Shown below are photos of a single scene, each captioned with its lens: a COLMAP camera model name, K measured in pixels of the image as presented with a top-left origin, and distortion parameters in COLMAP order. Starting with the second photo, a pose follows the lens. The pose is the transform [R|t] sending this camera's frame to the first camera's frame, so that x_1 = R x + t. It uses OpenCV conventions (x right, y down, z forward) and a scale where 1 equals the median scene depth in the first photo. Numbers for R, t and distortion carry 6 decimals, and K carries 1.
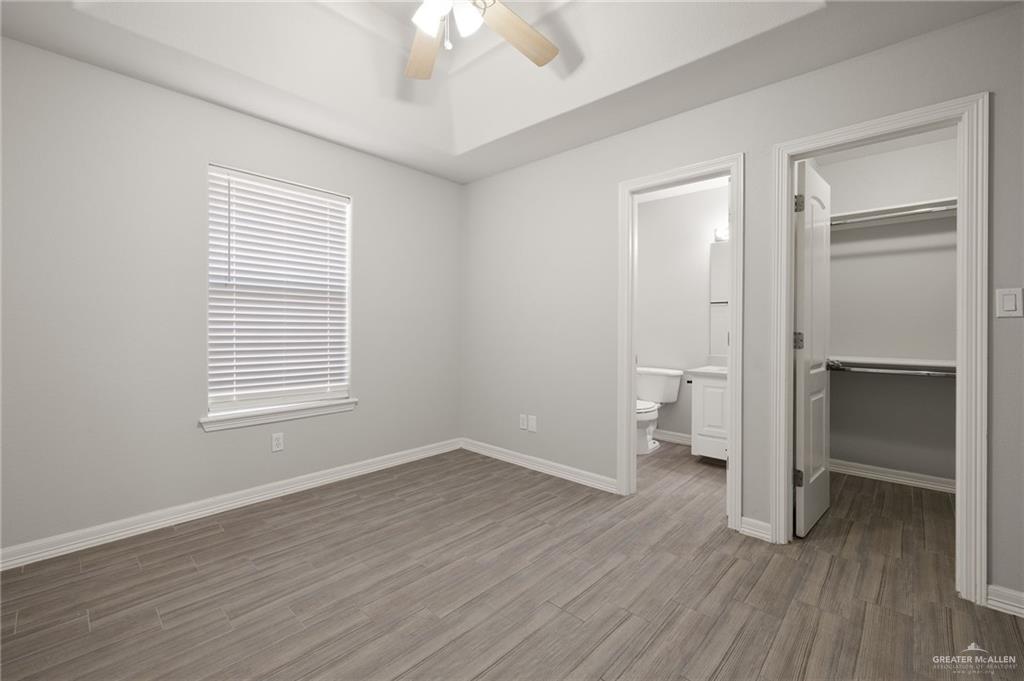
lens RADIAL K [[437.5, 0, 508.6], [0, 437.5, 320.7], [0, 0, 1]] dist [-0.001030, -0.000492]
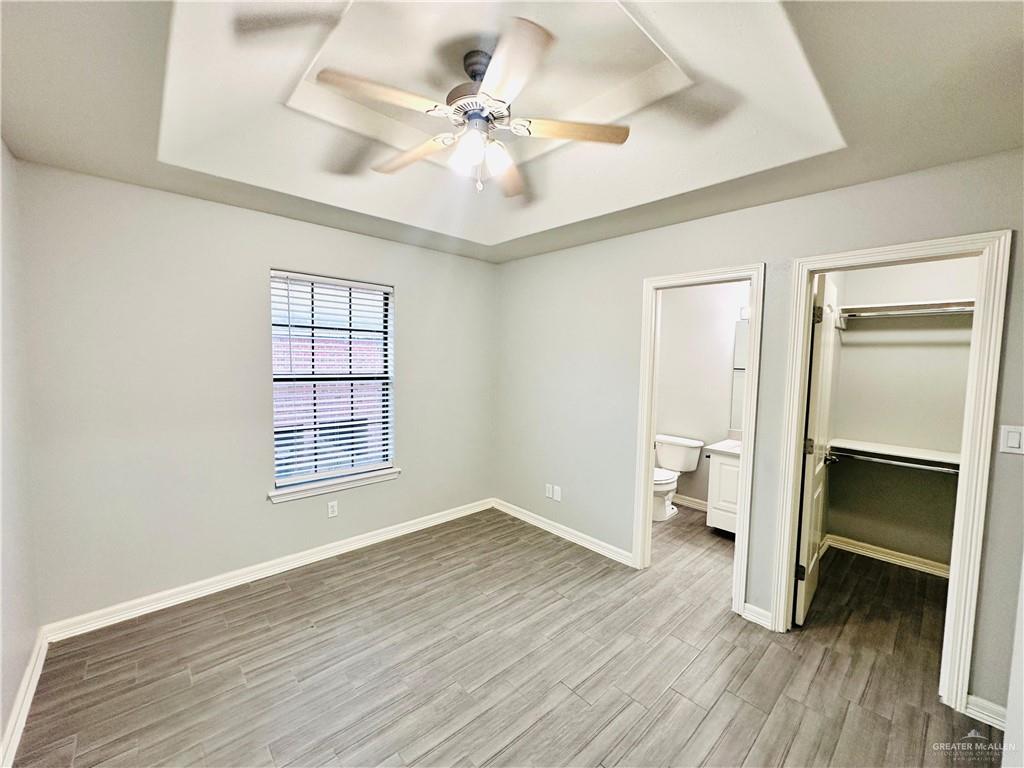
lens RADIAL K [[416.3, 0, 512.0], [0, 416.3, 384.0], [0, 0, 1]] dist [-0.007947, 0.000591]
pose [[0.997165, 0.018969, -0.072812, 0.021769], [-0.014336, 0.997870, 0.063638, -0.180398], [0.073864, -0.062414, 0.995313, -0.045142]]
